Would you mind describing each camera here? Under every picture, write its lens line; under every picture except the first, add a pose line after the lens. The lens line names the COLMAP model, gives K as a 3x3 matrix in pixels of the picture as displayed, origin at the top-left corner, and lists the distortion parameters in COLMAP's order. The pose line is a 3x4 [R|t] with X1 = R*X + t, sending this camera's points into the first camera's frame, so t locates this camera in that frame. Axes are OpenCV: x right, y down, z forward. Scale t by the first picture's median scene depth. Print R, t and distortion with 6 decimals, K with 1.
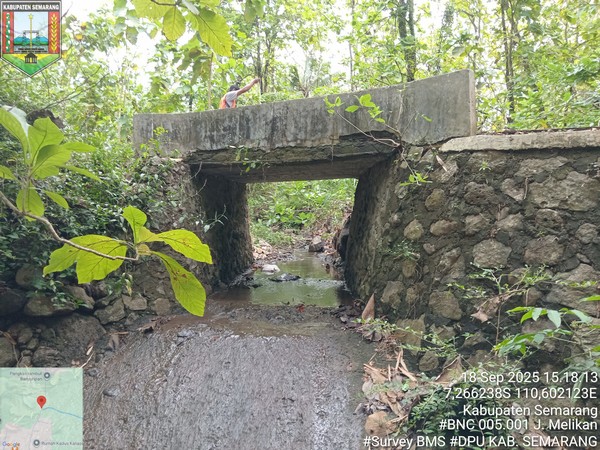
lens RADIAL K [[447.4, 0, 300.1], [0, 447.4, 225.1], [0, 0, 1]] dist [0.006049, -0.003081]
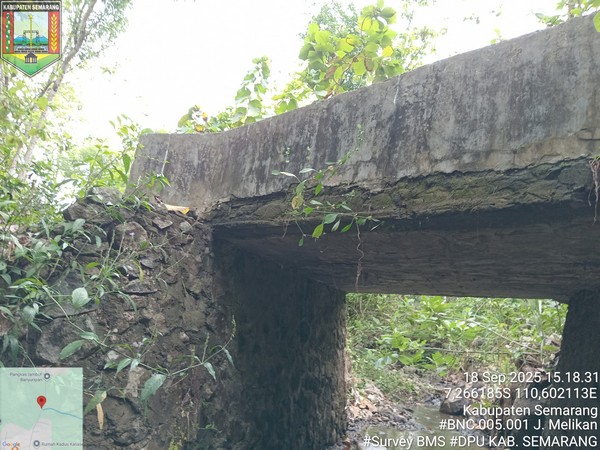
lens RADIAL K [[447.4, 0, 299.3], [0, 447.4, 225.5], [0, 0, 1]] dist [0.006049, -0.003081]
pose [[0.958319, 0.058671, -0.279612, -0.024986], [-0.131113, 0.959857, -0.247961, -0.031289], [0.253839, 0.274287, 0.927541, 0.603987]]
